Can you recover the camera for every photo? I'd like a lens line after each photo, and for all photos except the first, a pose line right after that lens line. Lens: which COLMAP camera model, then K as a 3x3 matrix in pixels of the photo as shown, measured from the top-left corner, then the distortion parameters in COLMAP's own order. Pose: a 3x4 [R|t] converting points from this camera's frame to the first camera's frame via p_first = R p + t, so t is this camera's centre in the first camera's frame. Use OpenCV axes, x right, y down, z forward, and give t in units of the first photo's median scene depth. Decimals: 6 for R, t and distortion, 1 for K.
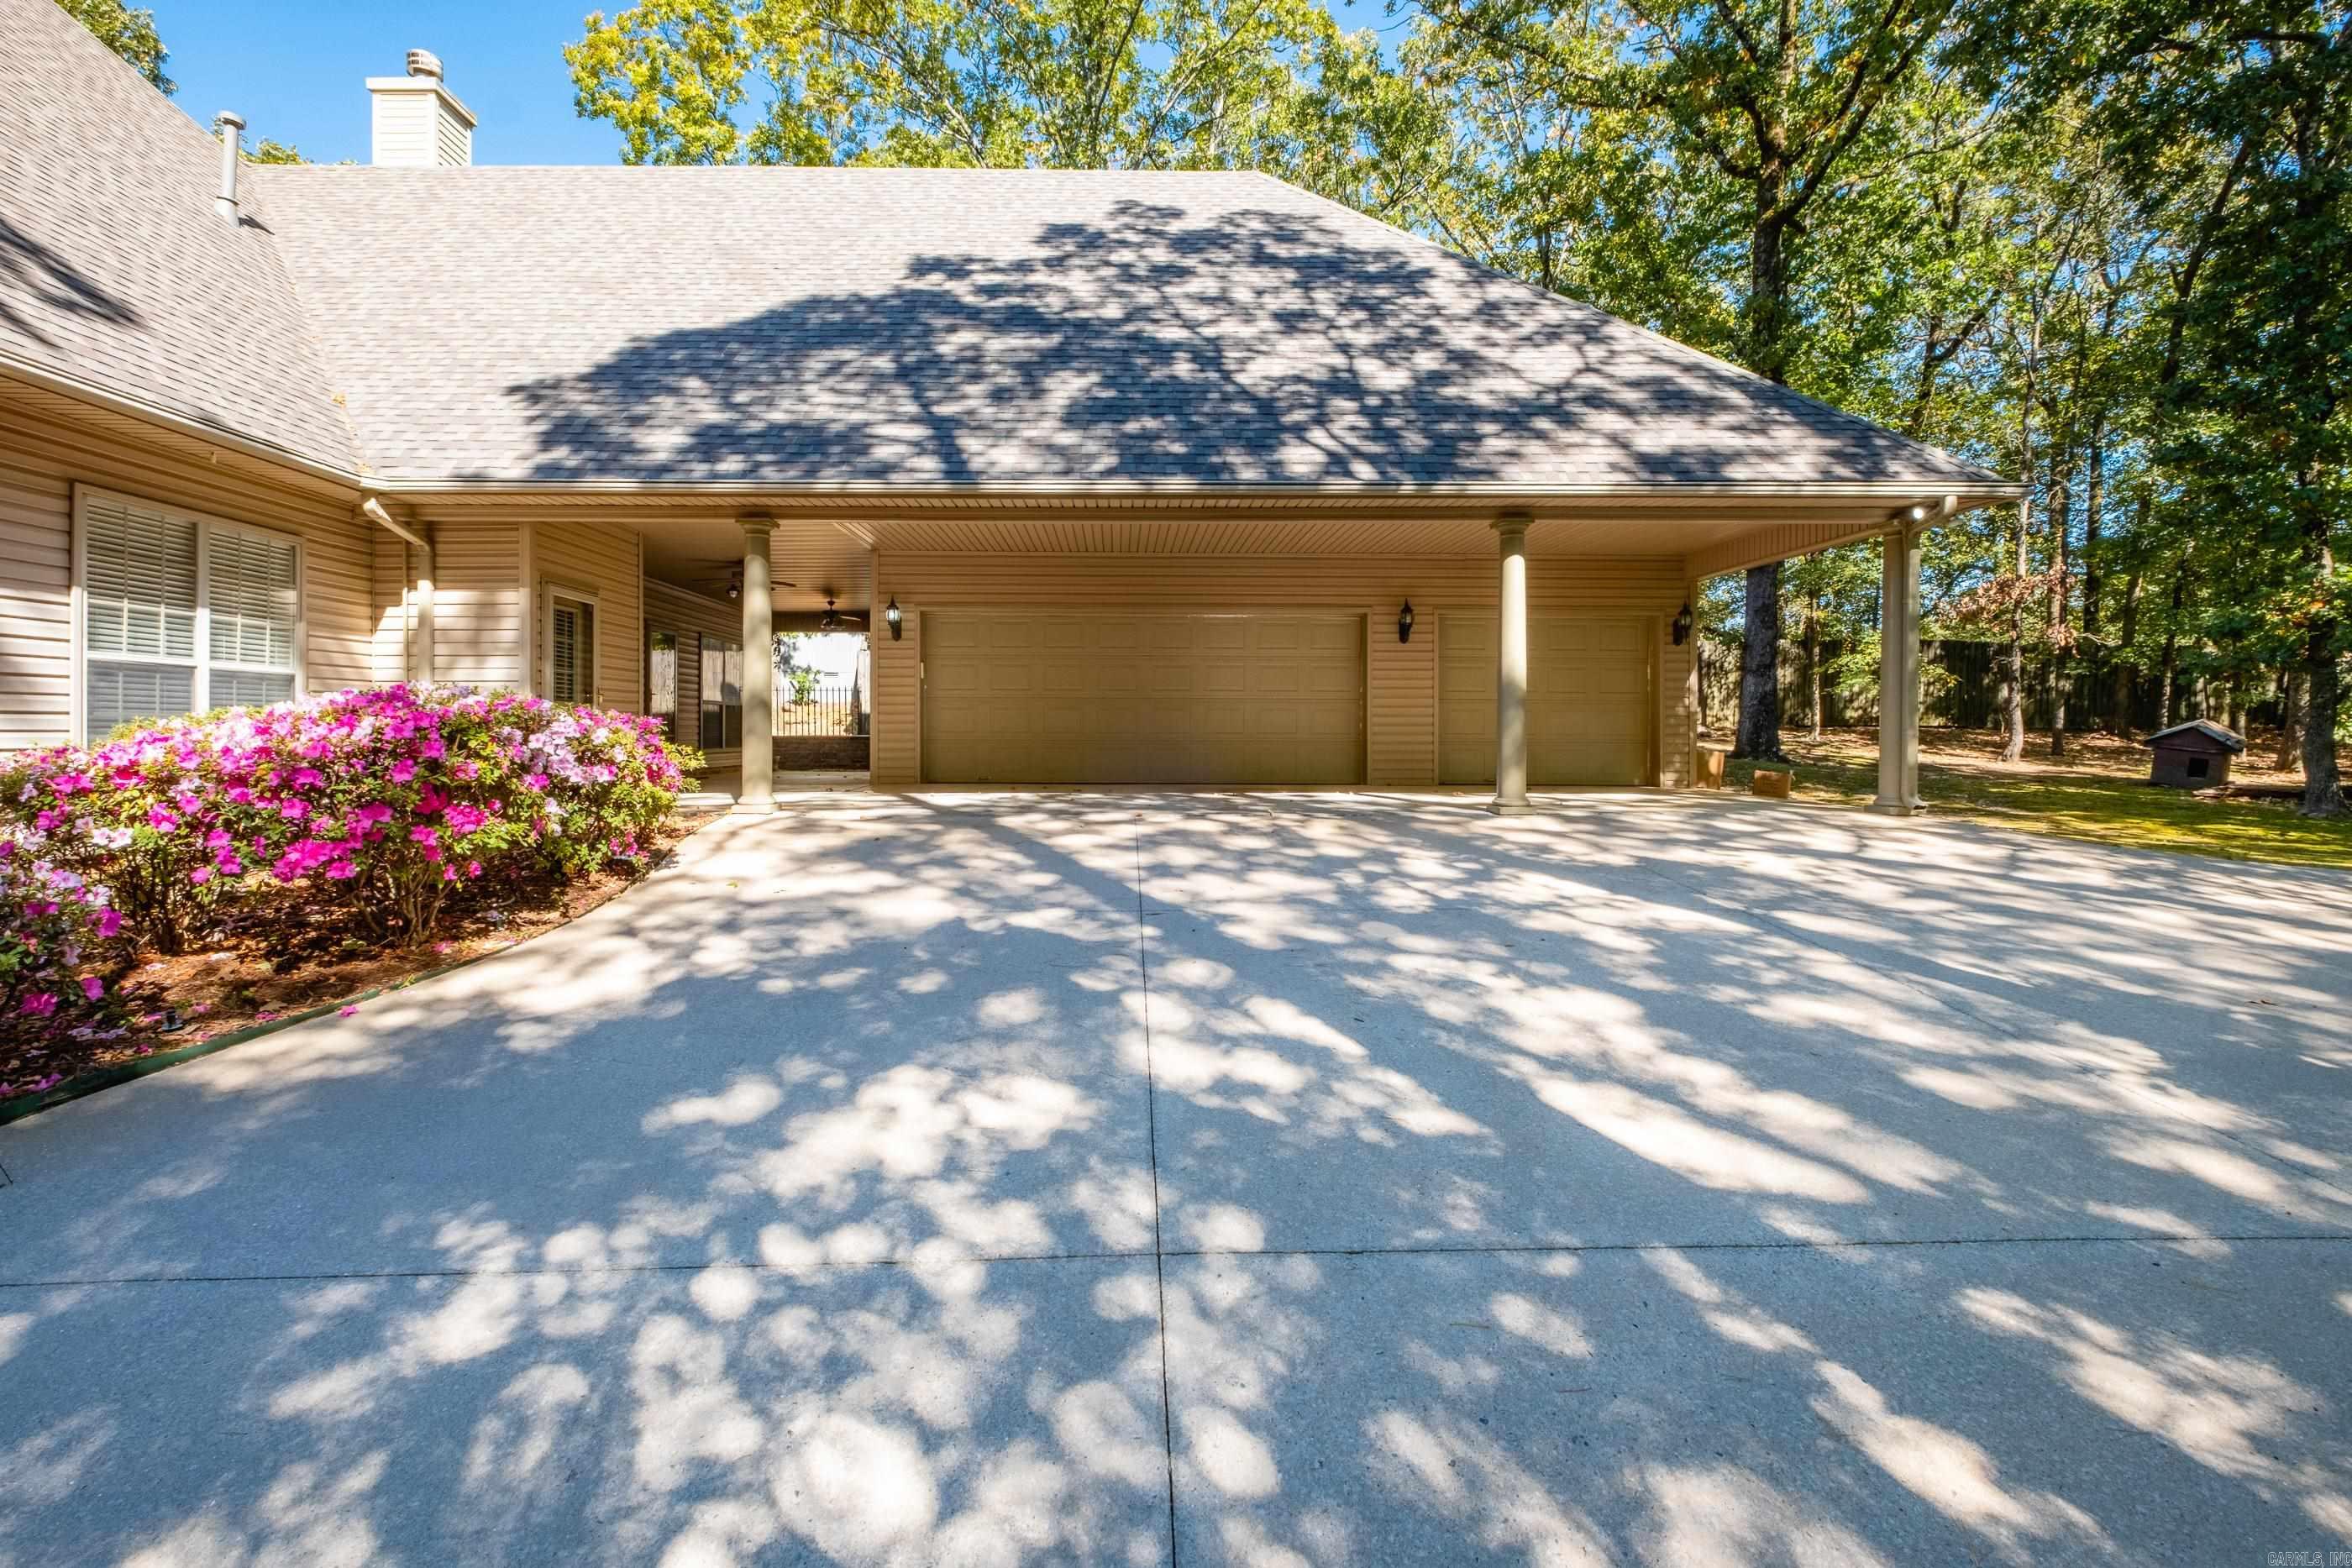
lens RADIAL K [[1070.8, 0, 1170.7], [0, 1070.8, 715.4], [0, 0, 1]] dist [0.000501, -0.000065]
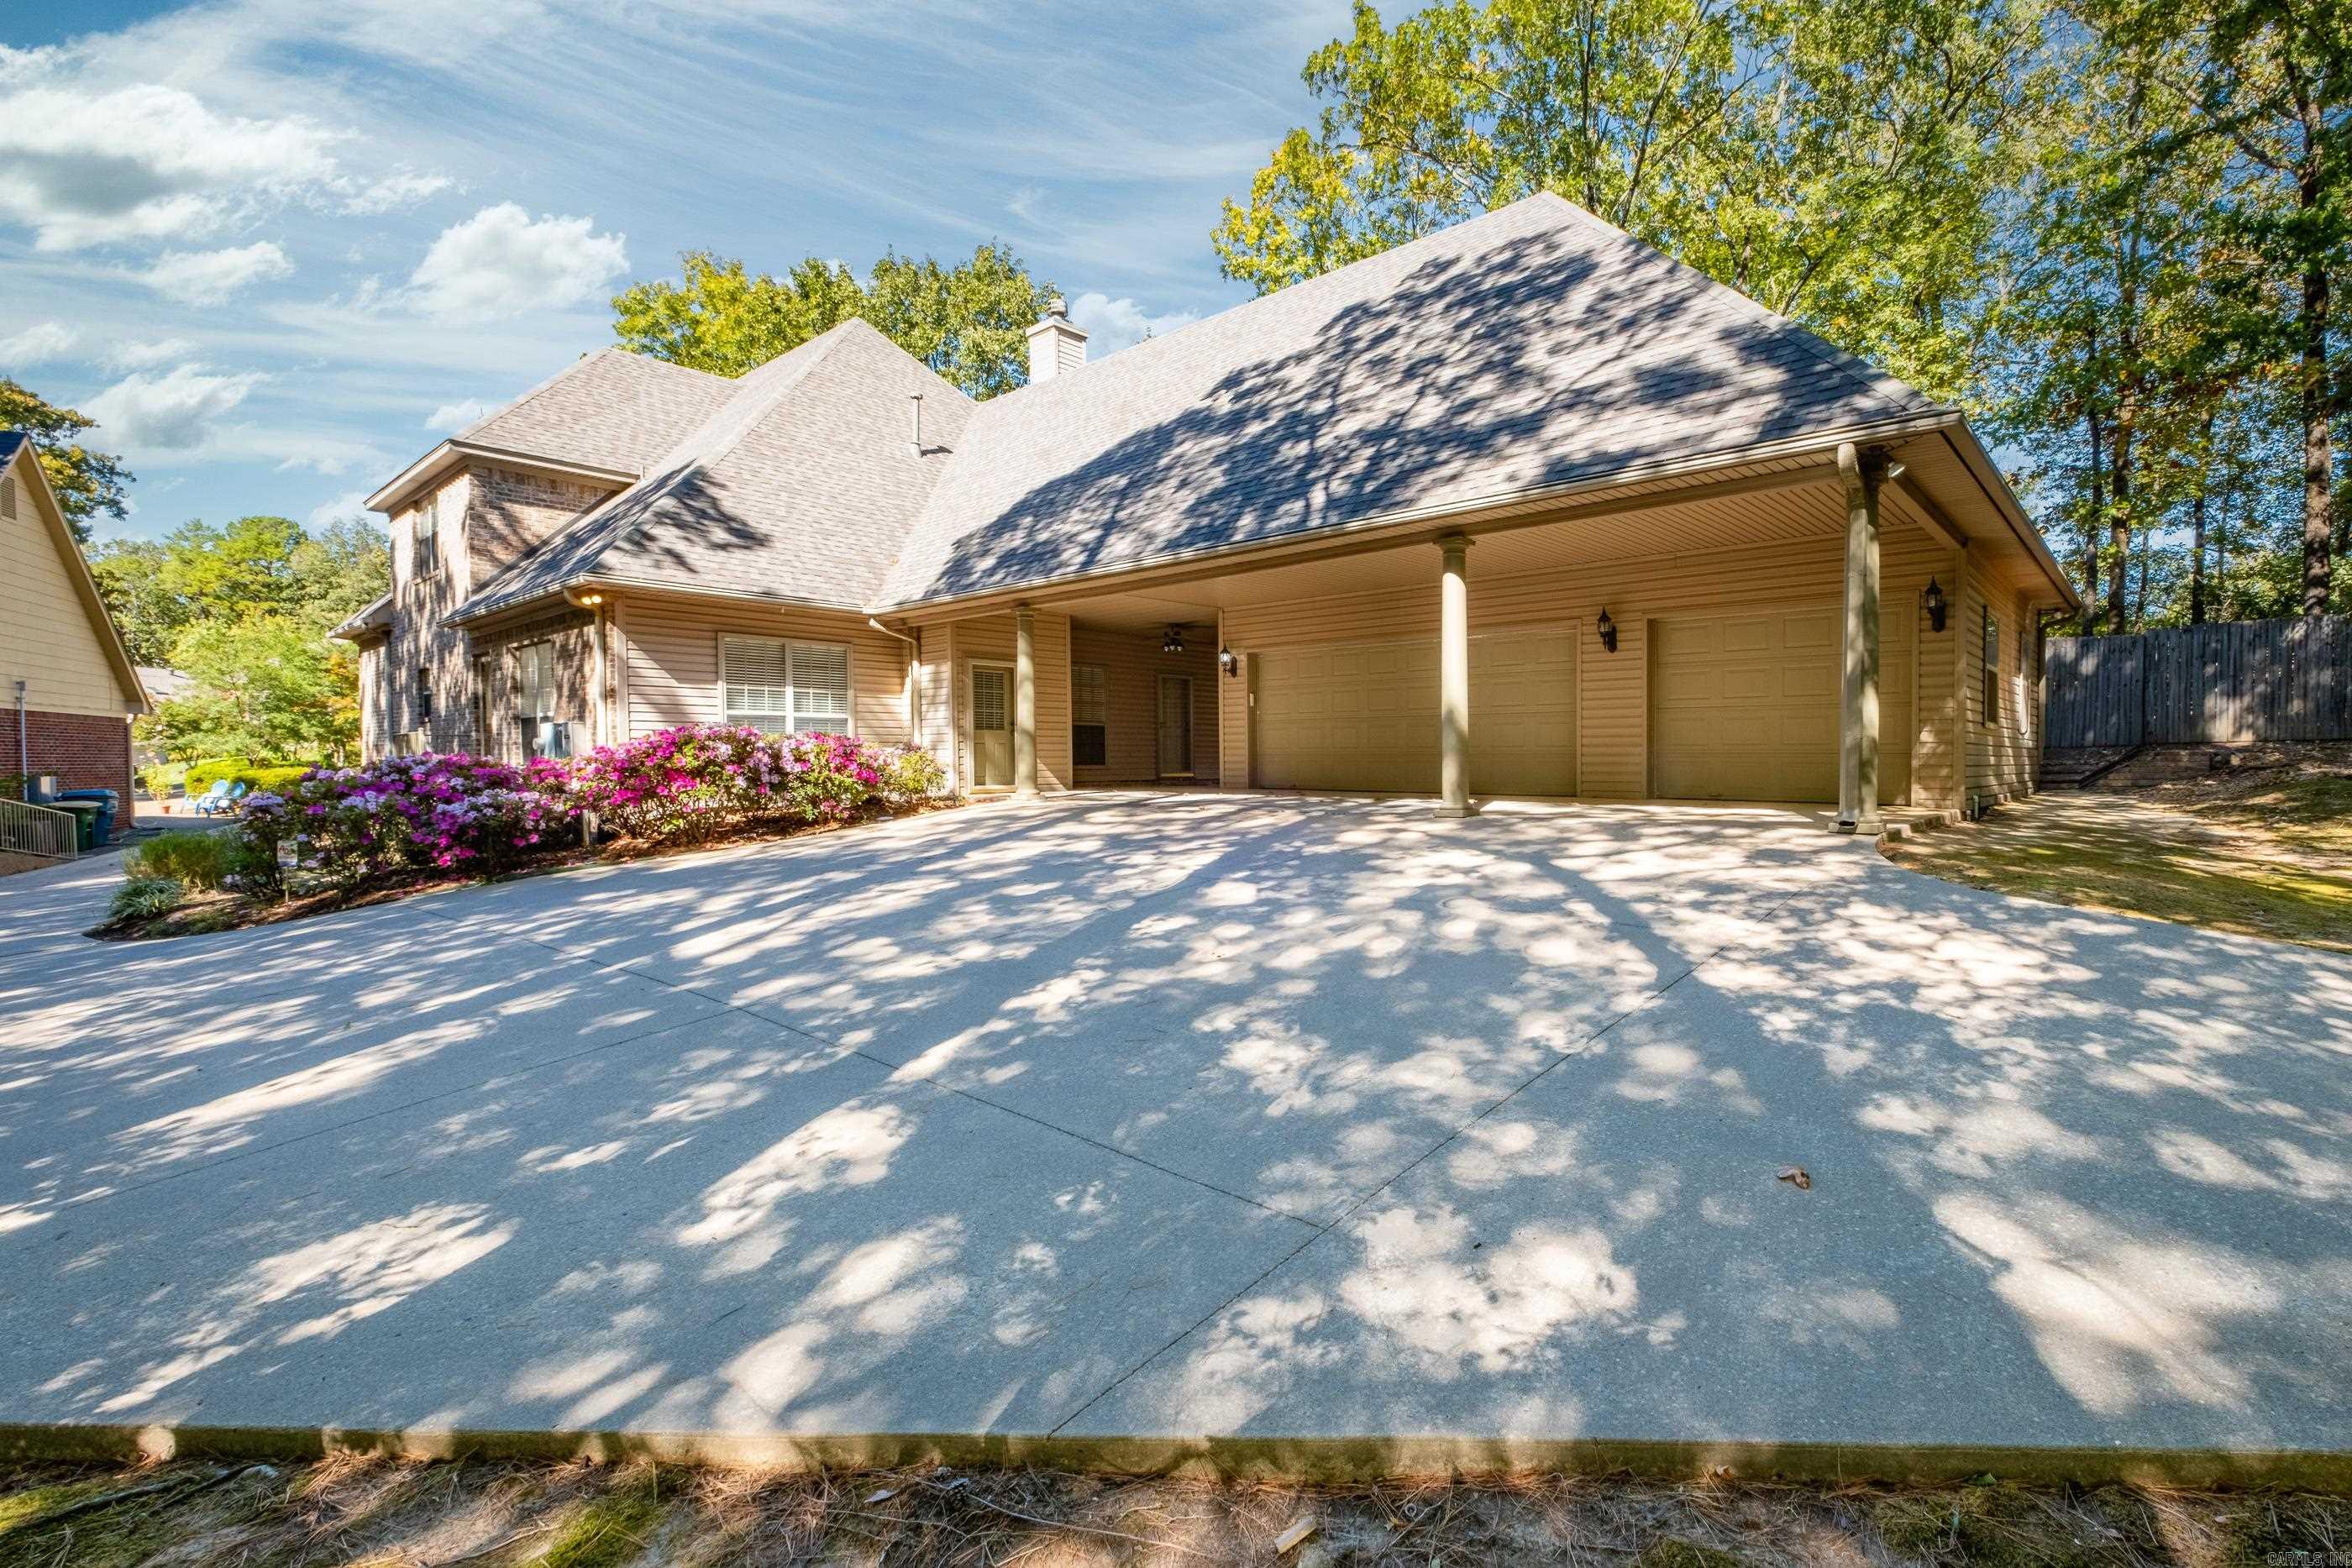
lens RADIAL K [[1044.8, 0, 1176.0], [0, 1044.8, 784.0], [0, 0, 1]] dist [-0.006330, -0.000879]
pose [[0.750521, 0.010326, -0.660766, 0.687314], [0.013223, 0.999443, 0.030637, 0.024327], [0.660714, -0.031731, 0.749967, 0.003040]]
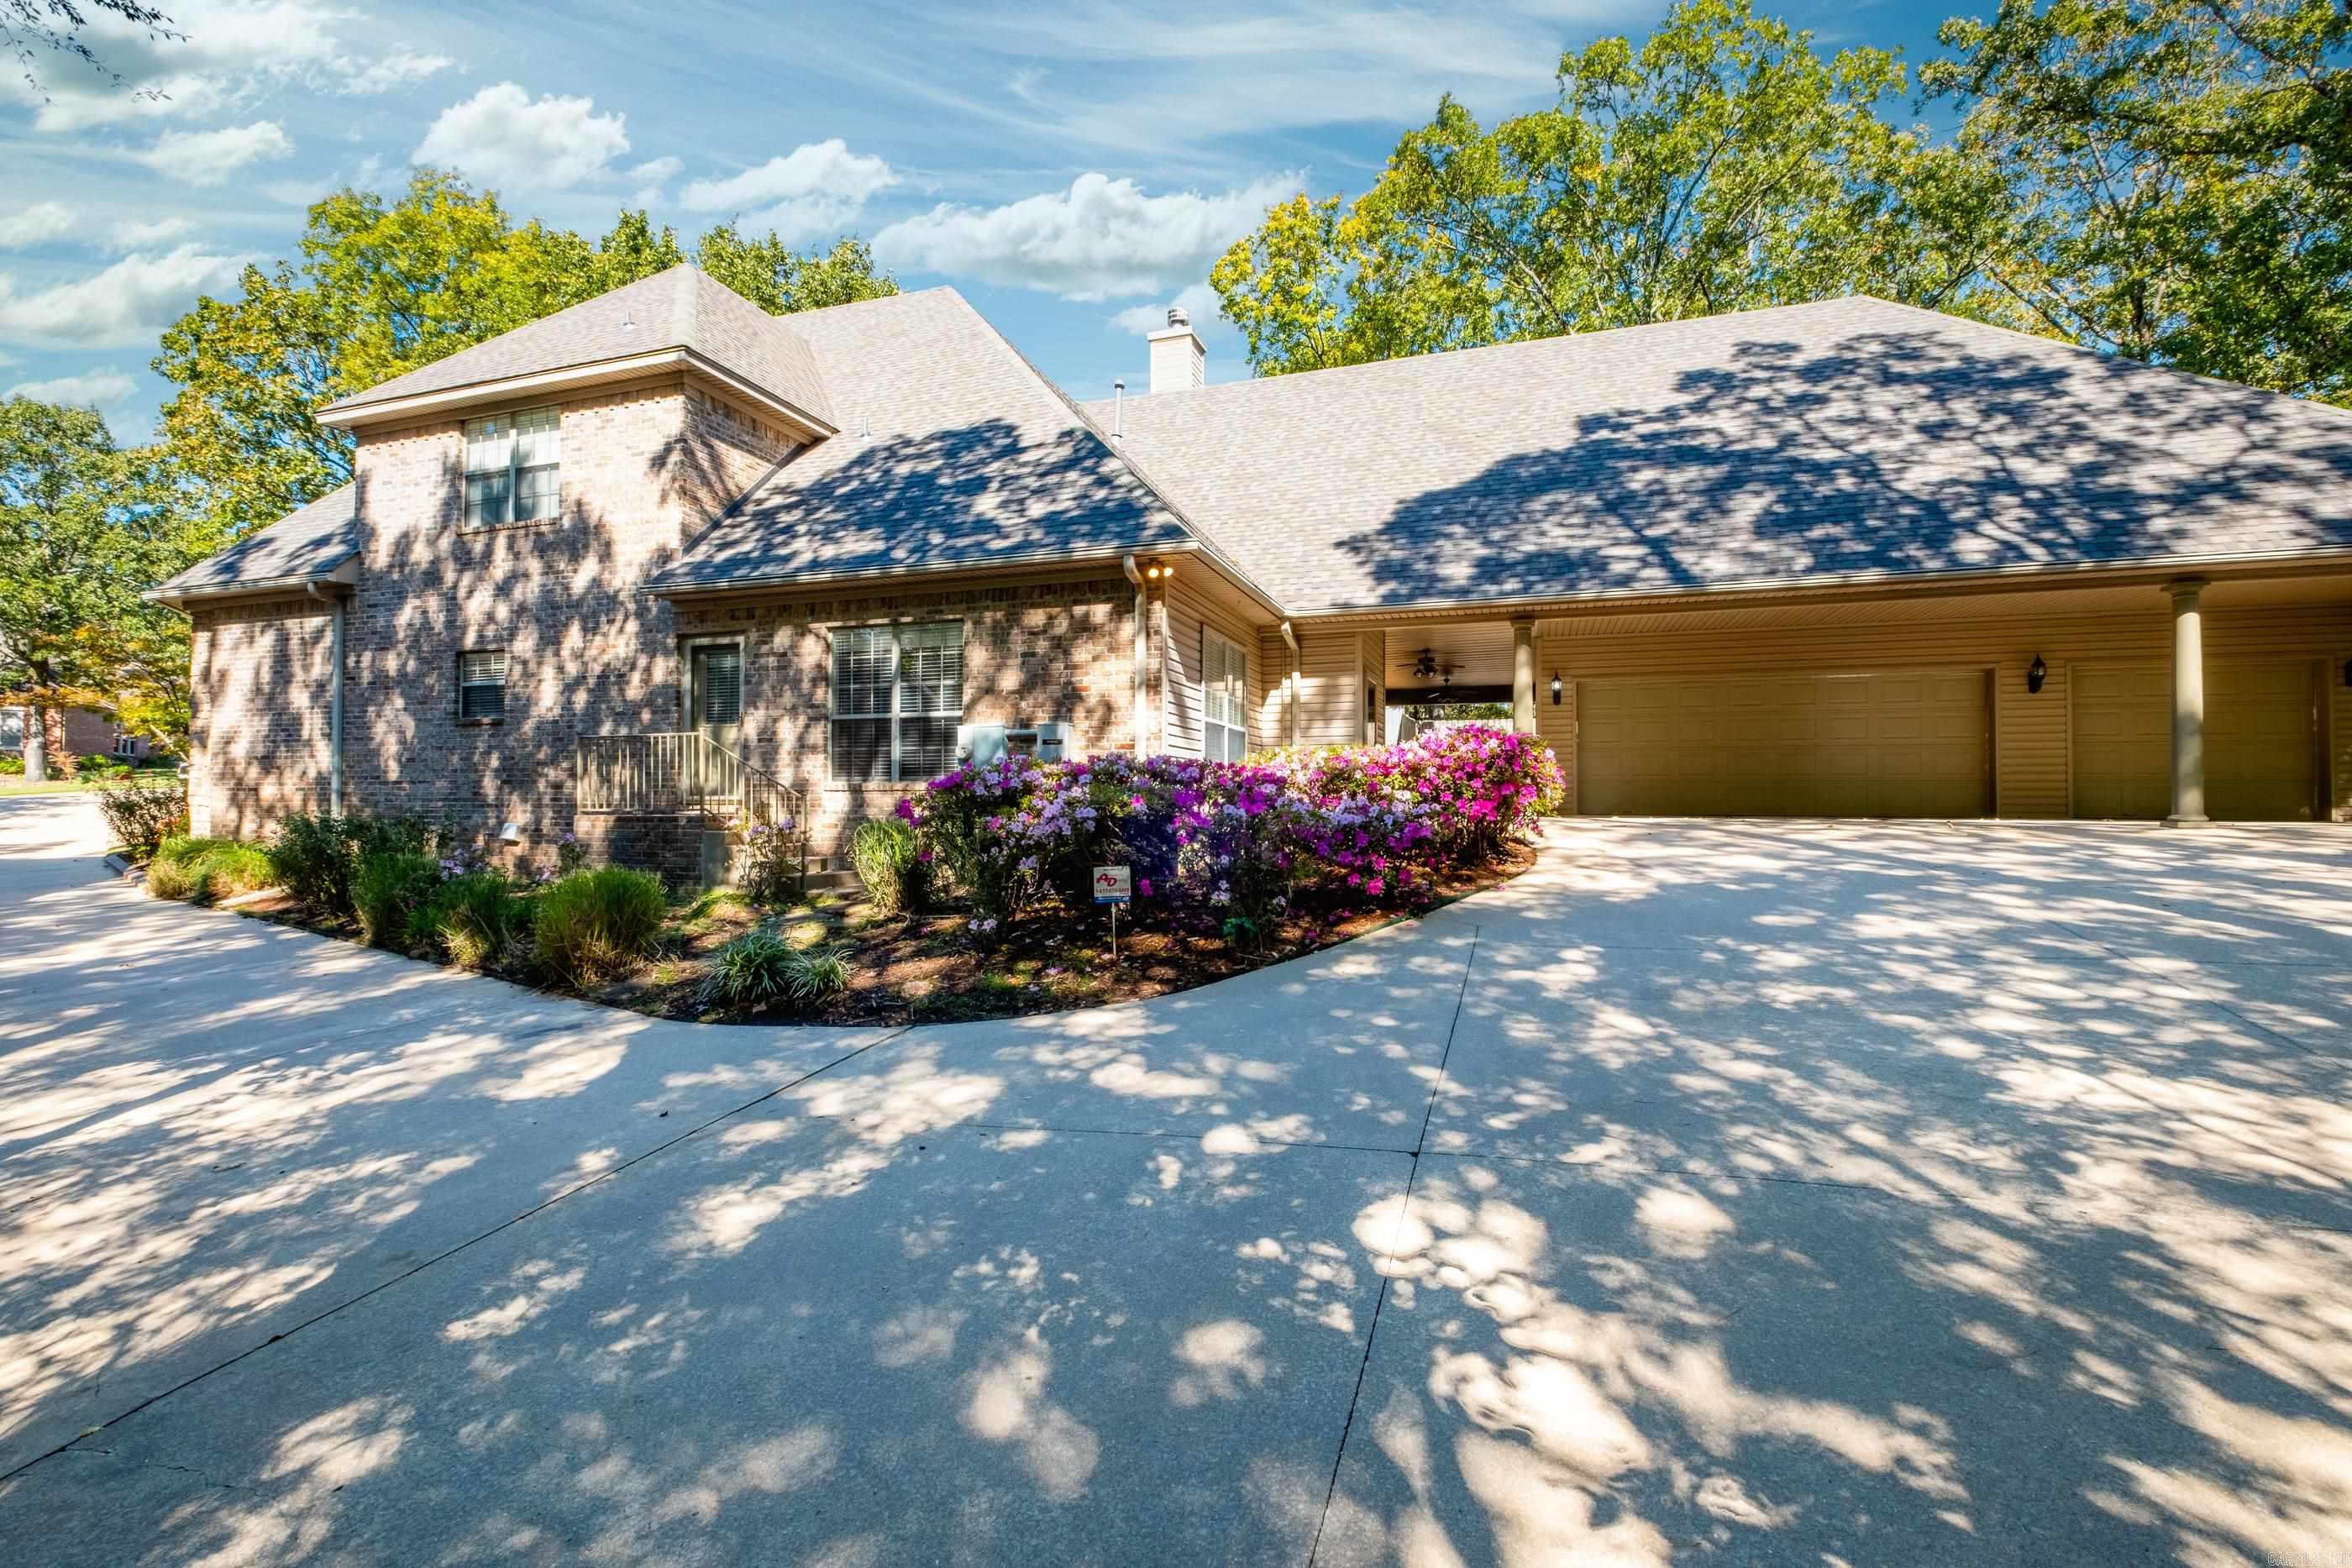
lens RADIAL K [[1044.8, 0, 1176.0], [0, 1044.8, 784.0], [0, 0, 1]] dist [-0.006330, -0.000879]
pose [[0.932969, -0.004343, -0.359931, -0.288523], [0.001686, 0.999969, -0.007696, 0.044723], [0.359953, 0.006573, 0.932947, -0.446735]]
